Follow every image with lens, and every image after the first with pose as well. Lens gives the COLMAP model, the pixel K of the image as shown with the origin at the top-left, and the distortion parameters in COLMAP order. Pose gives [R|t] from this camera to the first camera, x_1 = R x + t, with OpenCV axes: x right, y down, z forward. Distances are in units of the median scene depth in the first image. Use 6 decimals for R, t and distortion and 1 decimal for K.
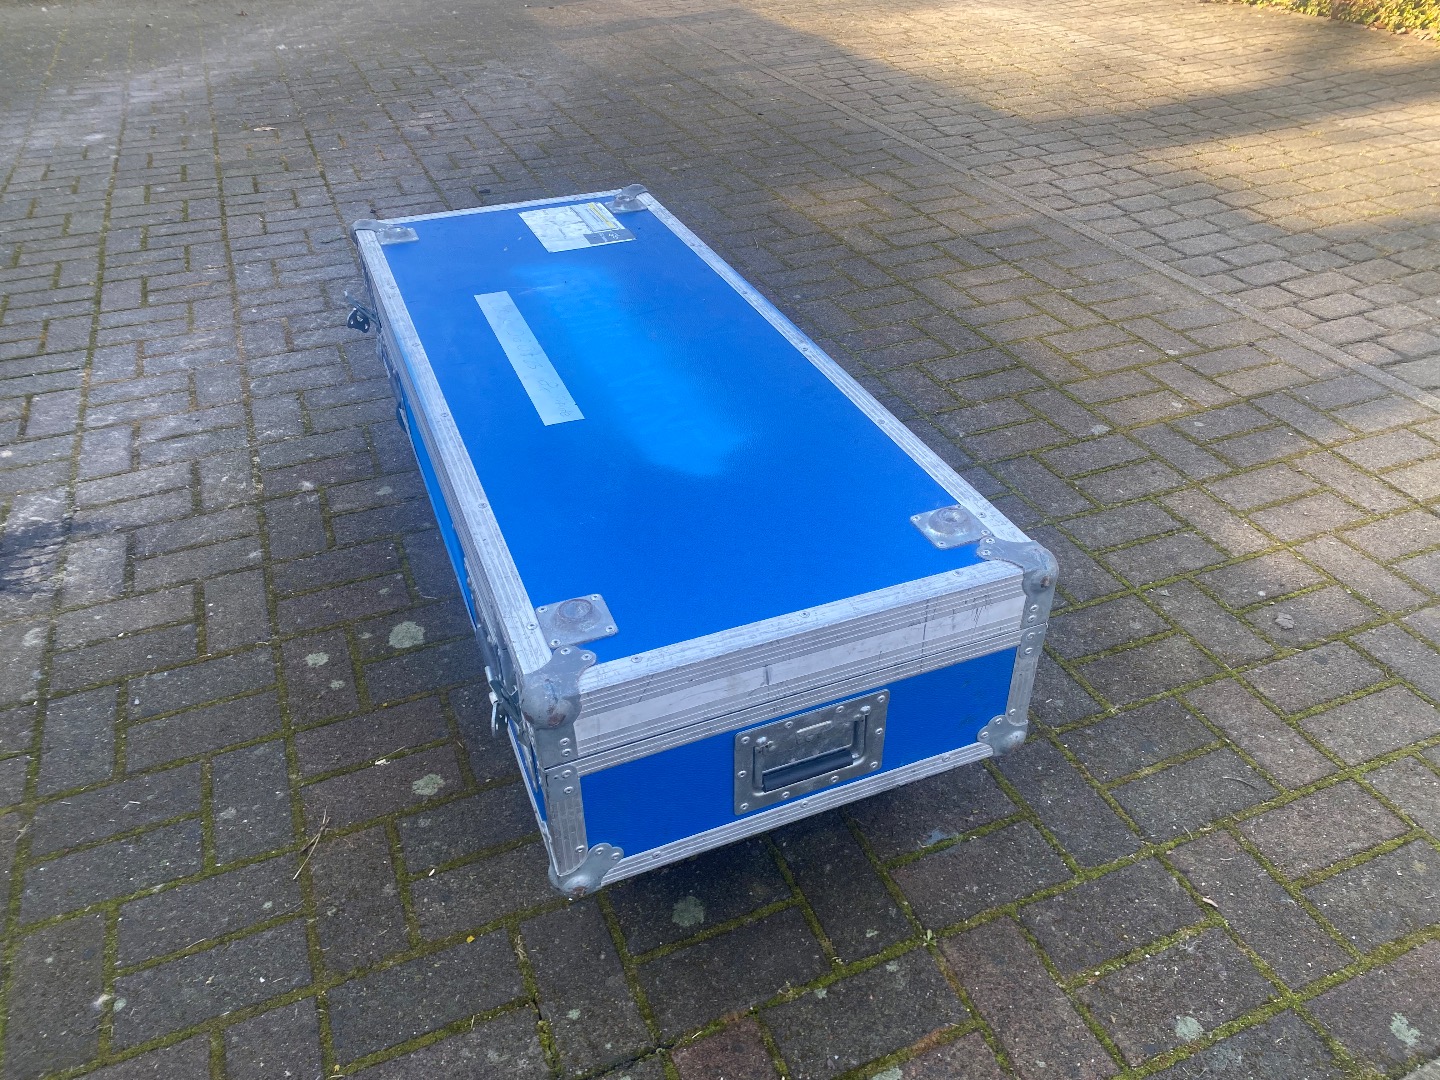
lens RADIAL K [[1090.3, 0, 727.6], [0, 1090.3, 551.8], [0, 0, 1]] dist [0.017441, -0.016628]
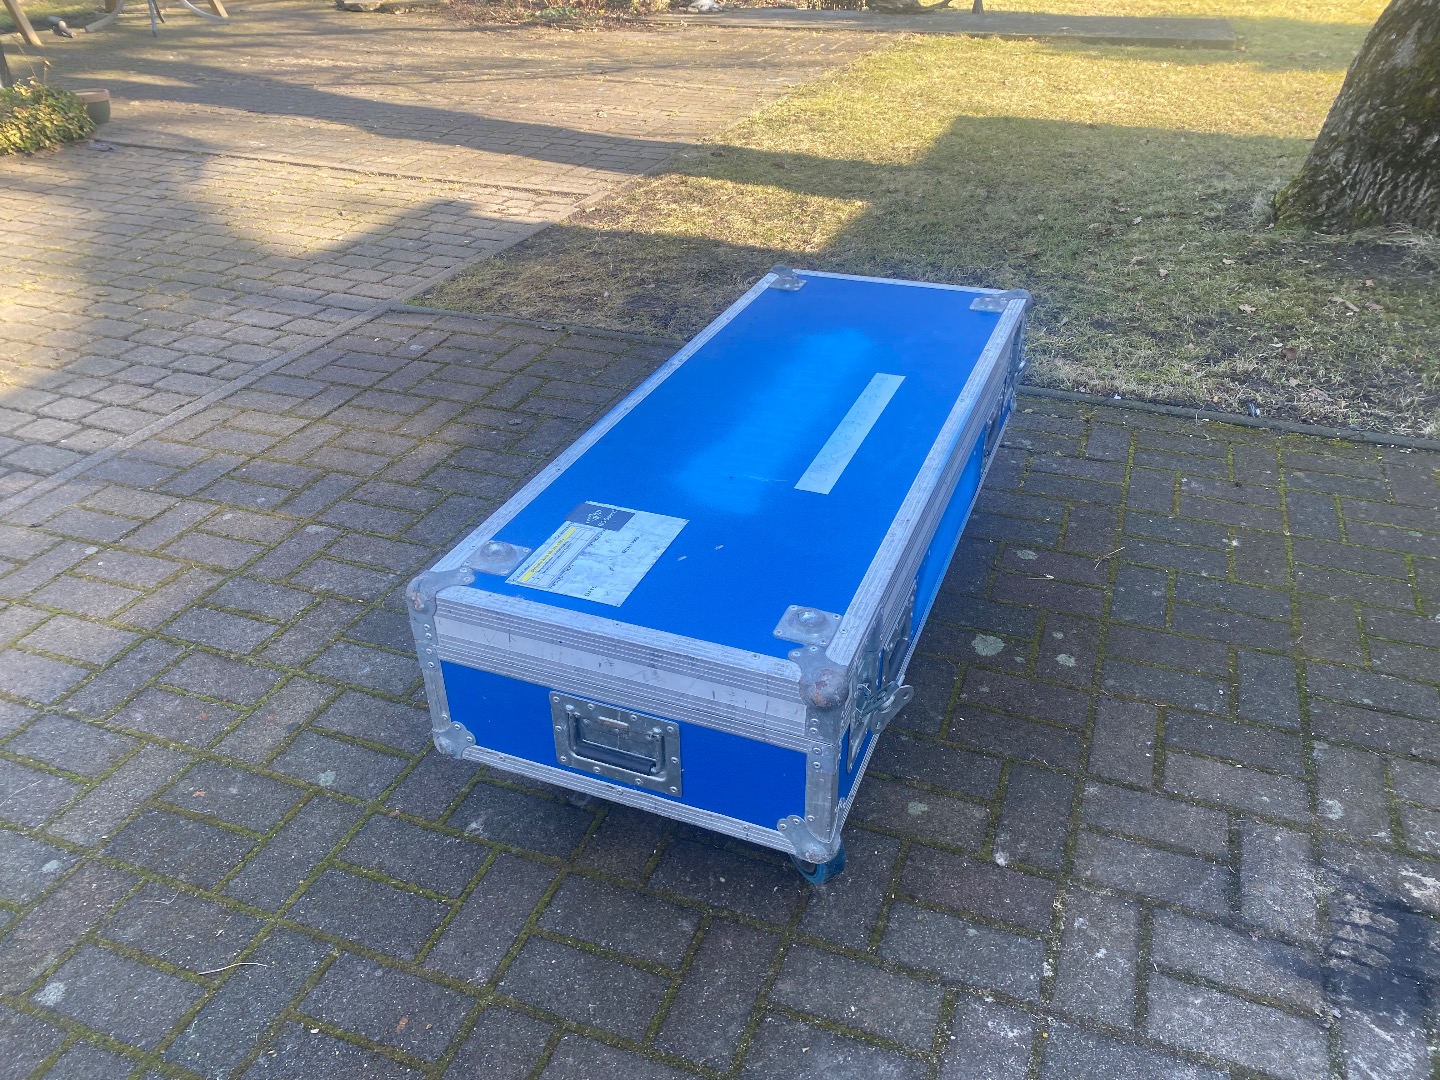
lens RADIAL K [[1090.3, 0, 743.5], [0, 1090.3, 526.7], [0, 0, 1]] dist [0.017441, -0.016628]
pose [[-0.729806, -0.338180, 0.594152, -0.608618], [0.410508, 0.478192, 0.776412, -0.796548], [-0.546686, 0.810535, -0.210161, 1.048442]]
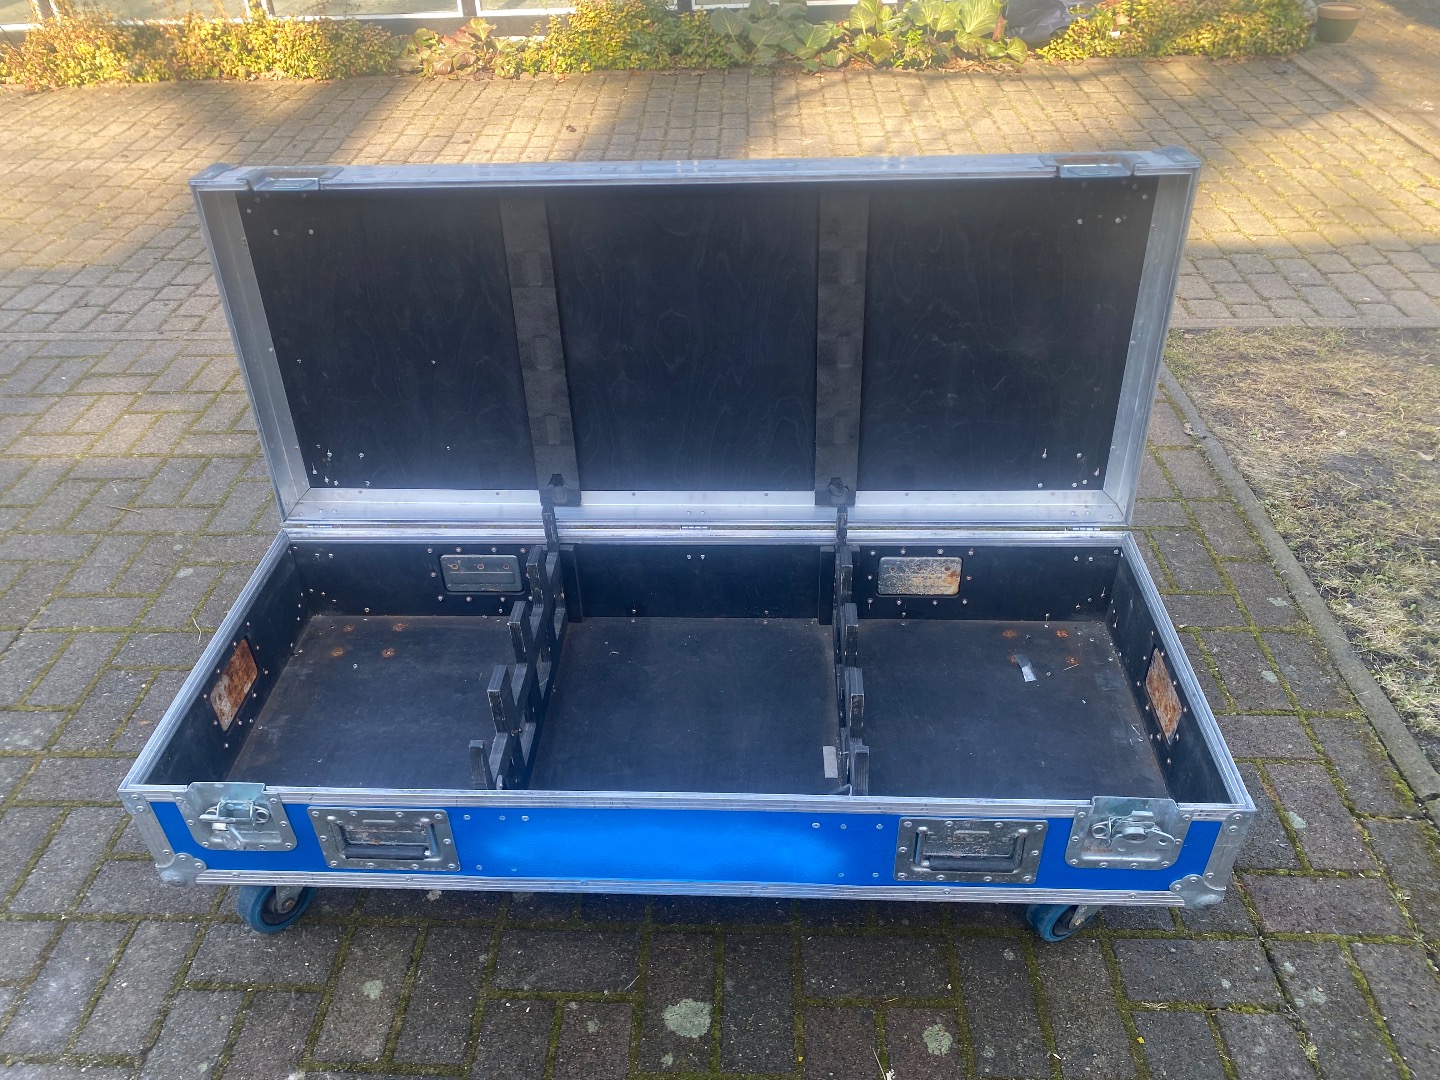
lens RADIAL K [[1090.3, 0, 712.9], [0, 1090.3, 547.2], [0, 0, 1]] dist [0.017441, -0.016628]
pose [[0.420235, -0.541607, 0.728055, -0.581069], [0.550748, 0.789892, 0.269715, -0.355408], [-0.721165, 0.287631, 0.630230, 0.280611]]
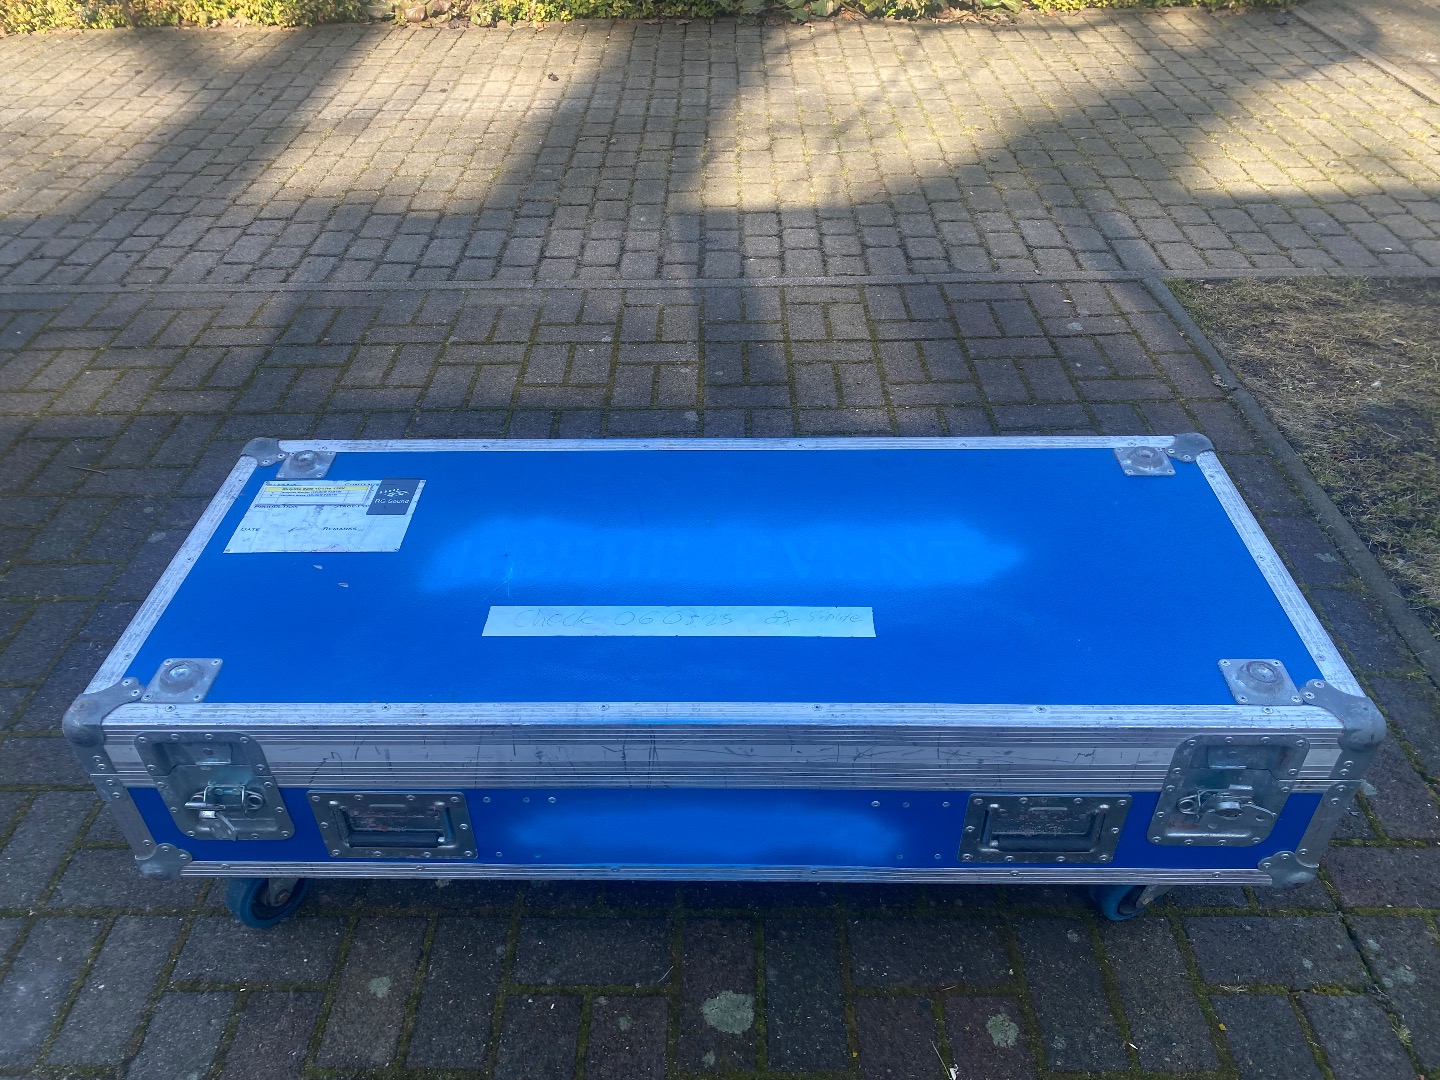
lens RADIAL K [[1090.3, 0, 716.7], [0, 1090.3, 546.4], [0, 0, 1]] dist [0.017441, -0.016628]
pose [[0.395107, -0.561860, 0.726776, -0.556121], [0.548492, 0.778936, 0.303999, -0.347972], [-0.736917, 0.278519, 0.615939, 0.355494]]
